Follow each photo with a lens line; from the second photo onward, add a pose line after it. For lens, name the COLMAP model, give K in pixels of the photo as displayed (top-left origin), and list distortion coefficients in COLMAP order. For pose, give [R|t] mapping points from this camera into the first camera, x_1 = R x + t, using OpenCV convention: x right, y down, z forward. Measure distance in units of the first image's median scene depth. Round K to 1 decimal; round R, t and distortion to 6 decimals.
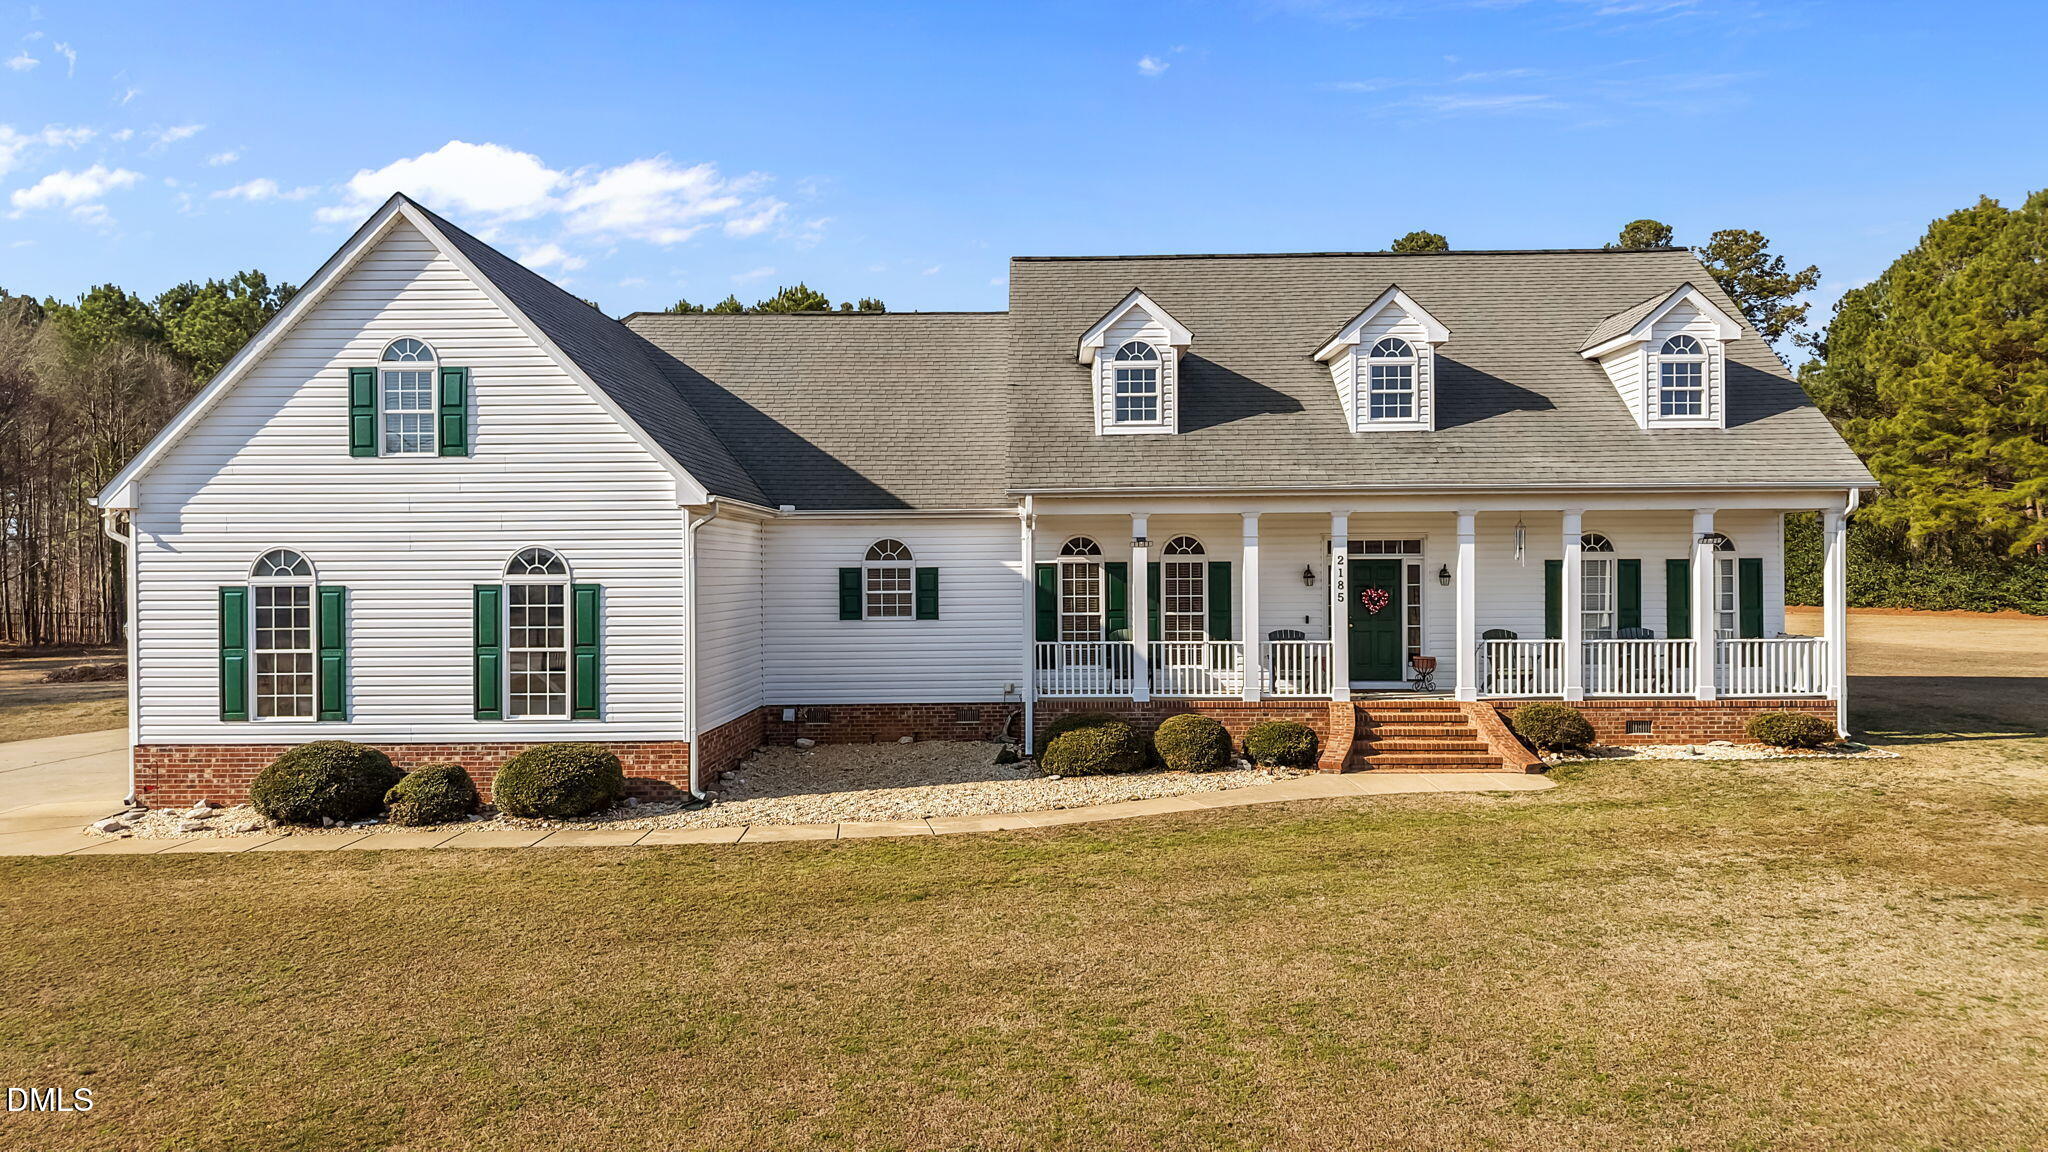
lens RADIAL K [[1011.8, 0, 970.4], [0, 1011.8, 586.7], [0, 0, 1]] dist [-0.045305, 0.000387]
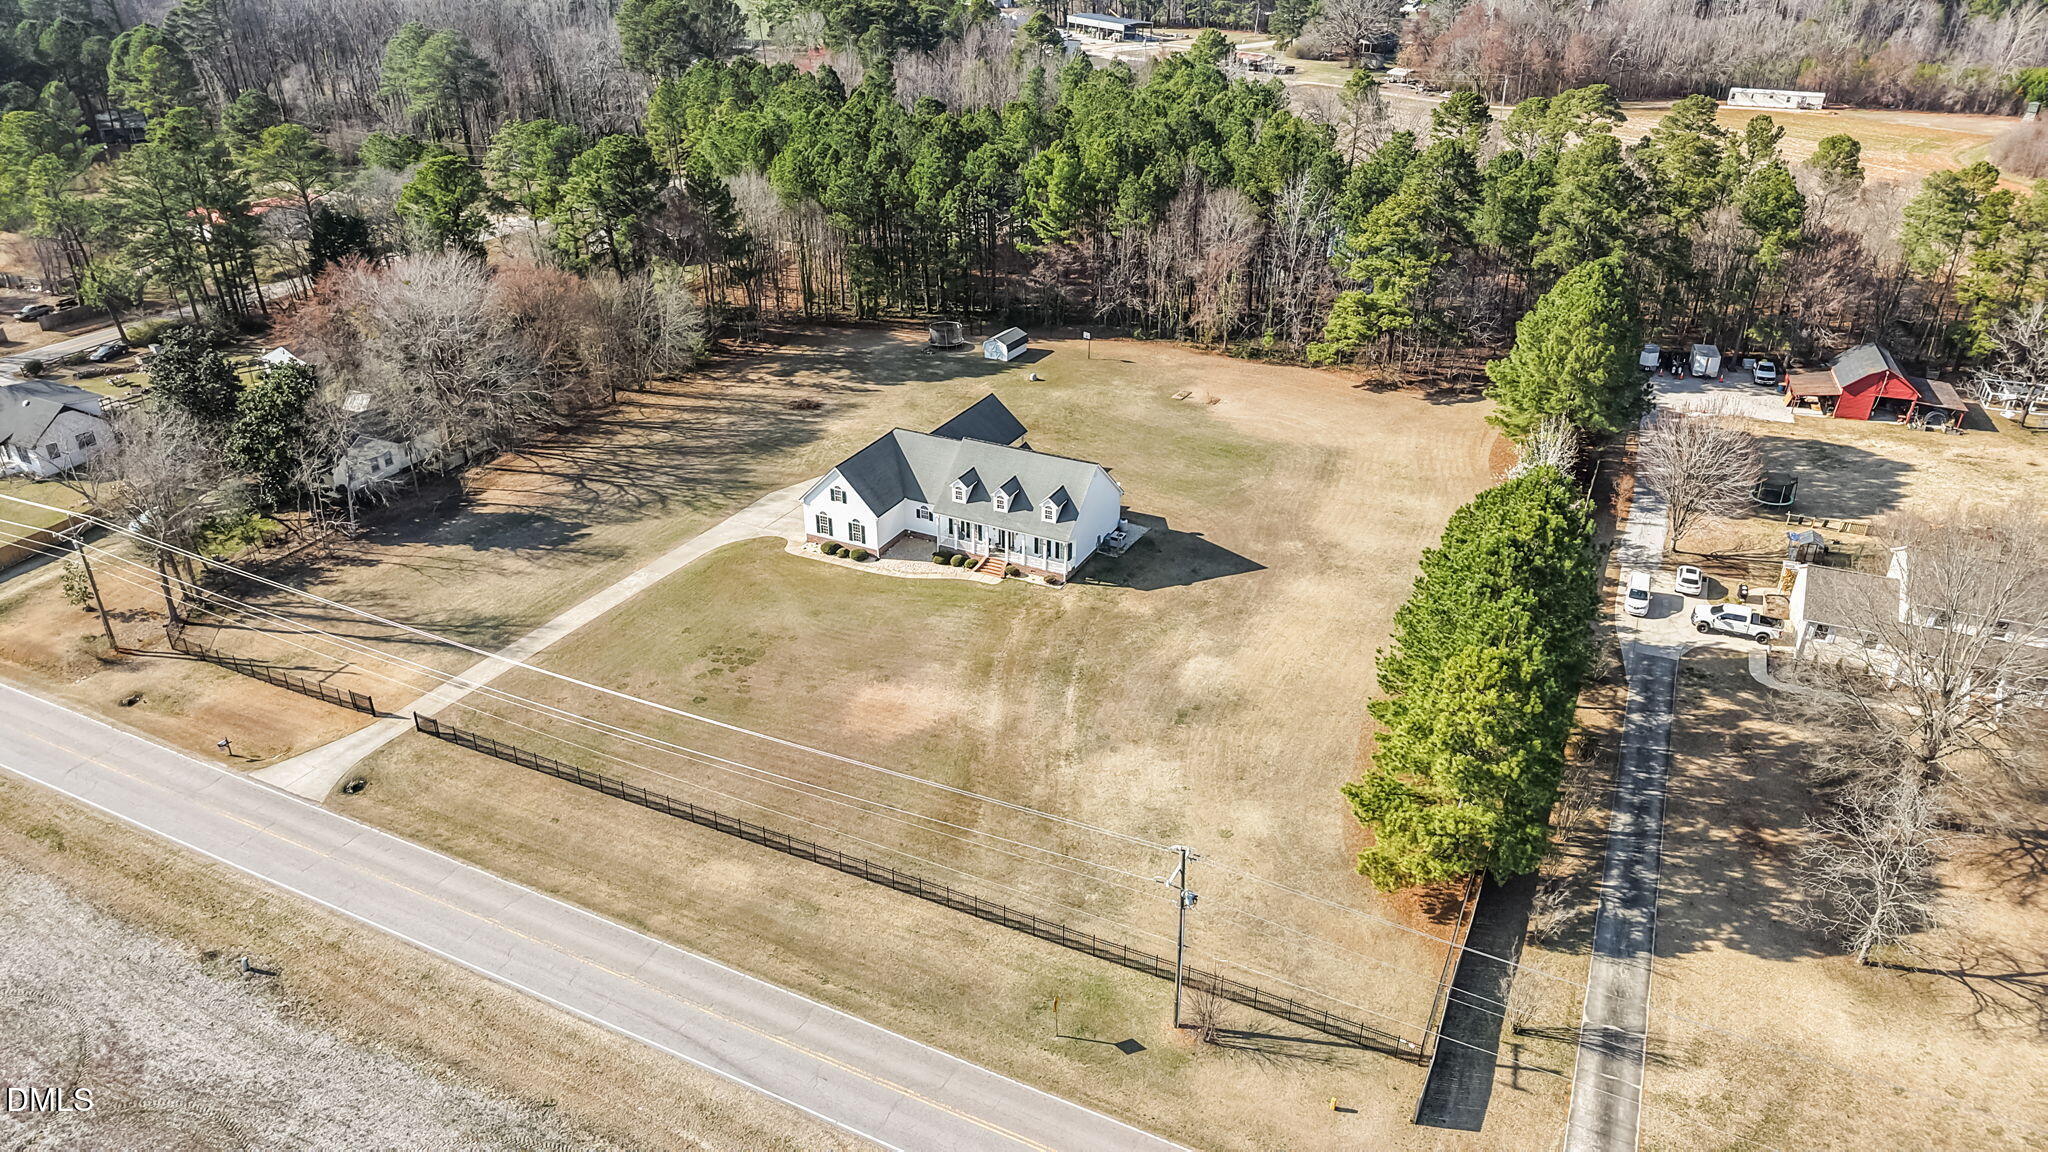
lens RADIAL K [[1382.4, 0, 1025.4], [0, 1382.4, 576.9], [0, 0, 1]] dist [0.022485, -0.016708]
pose [[0.911790, 0.201548, -0.357795, 2.993232], [-0.025078, 0.896977, 0.441366, -2.853192], [0.409891, -0.393461, 0.822909, -4.734905]]
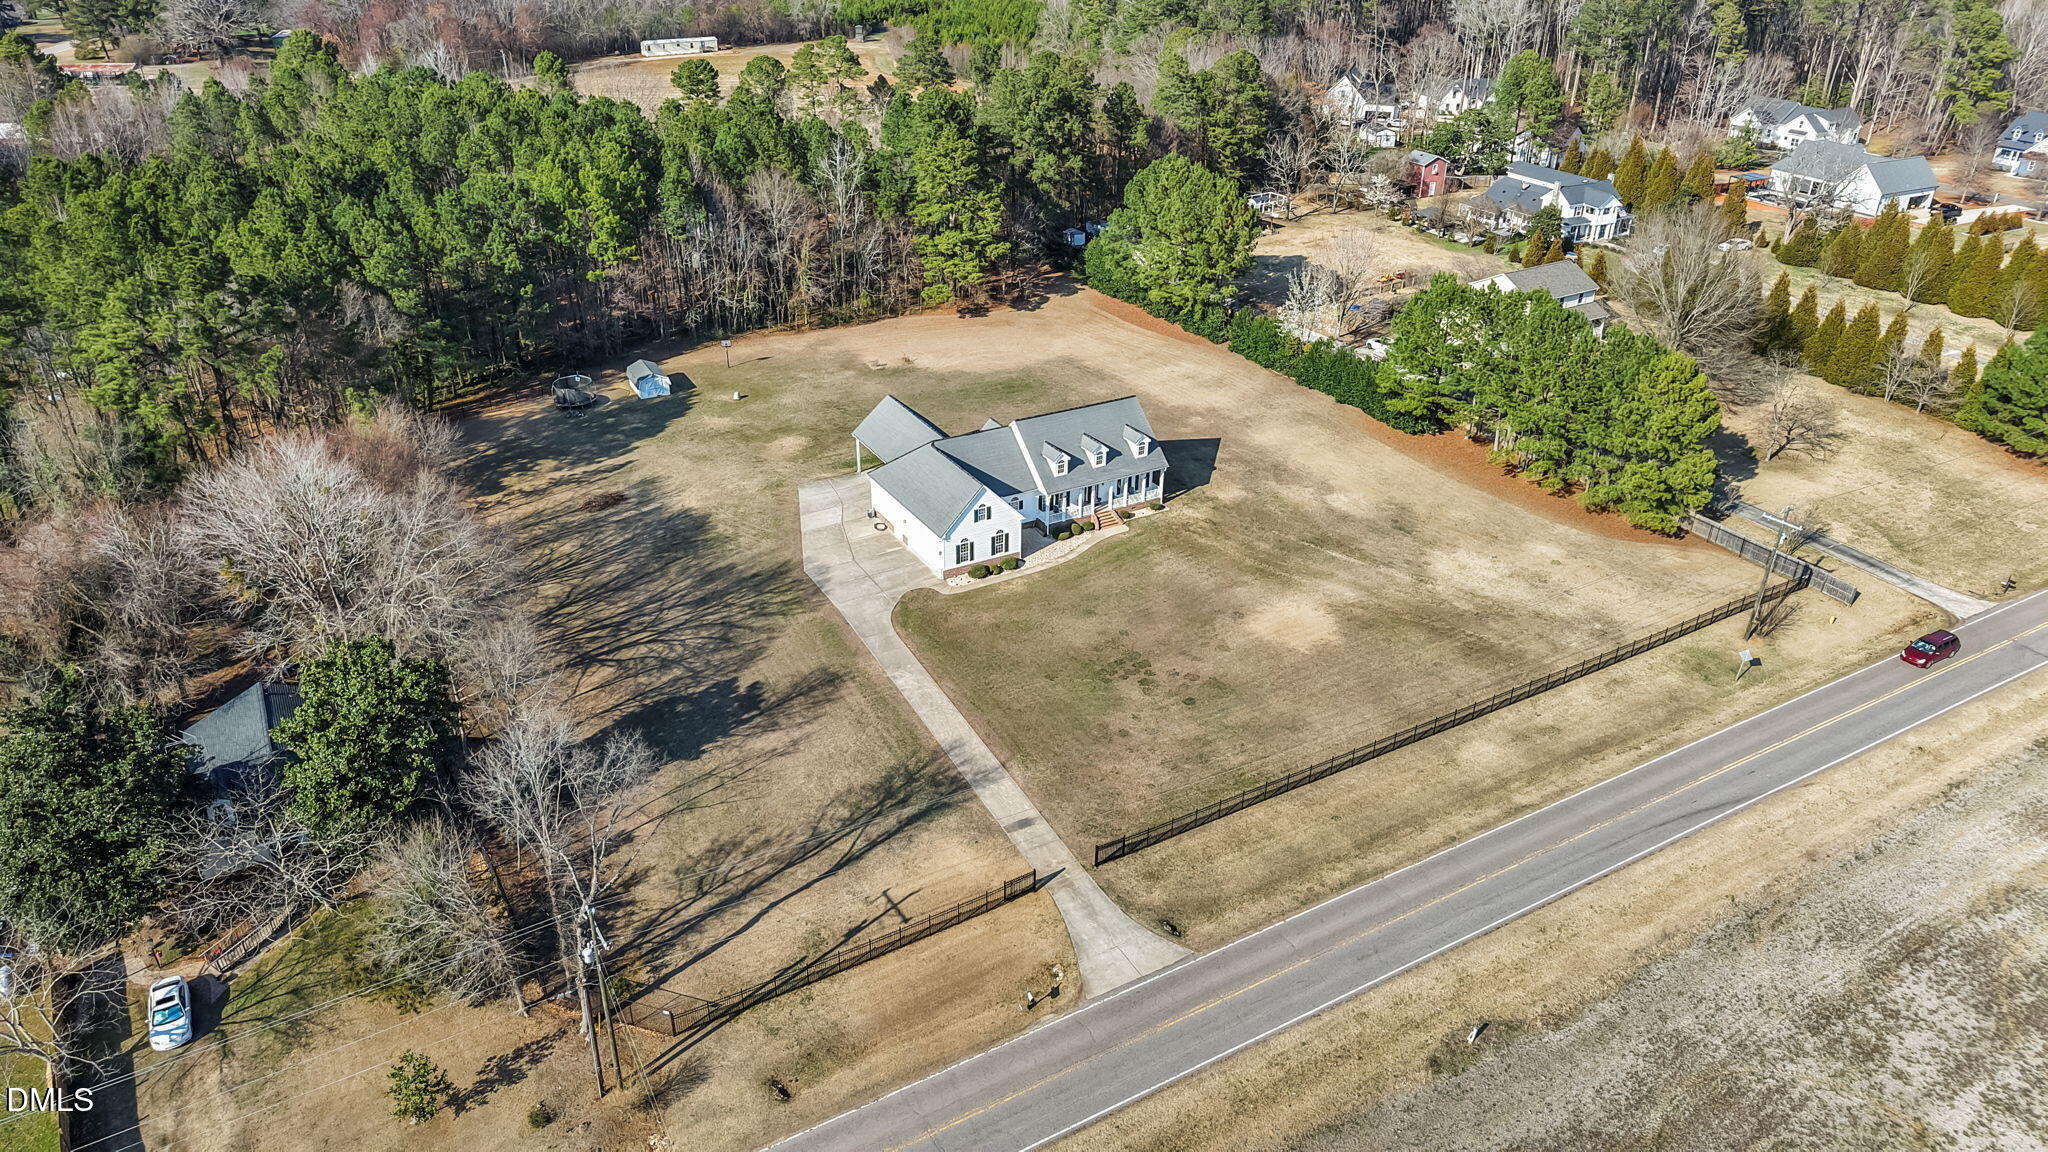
lens RADIAL K [[1382.4, 0, 1043.9], [0, 1382.4, 570.4], [0, 0, 1]] dist [0.022485, -0.016708]
pose [[0.843398, -0.234625, 0.483354, -3.446936], [-0.004383, 0.896581, 0.442858, -2.831966], [-0.537272, -0.375624, 0.755146, -4.528646]]
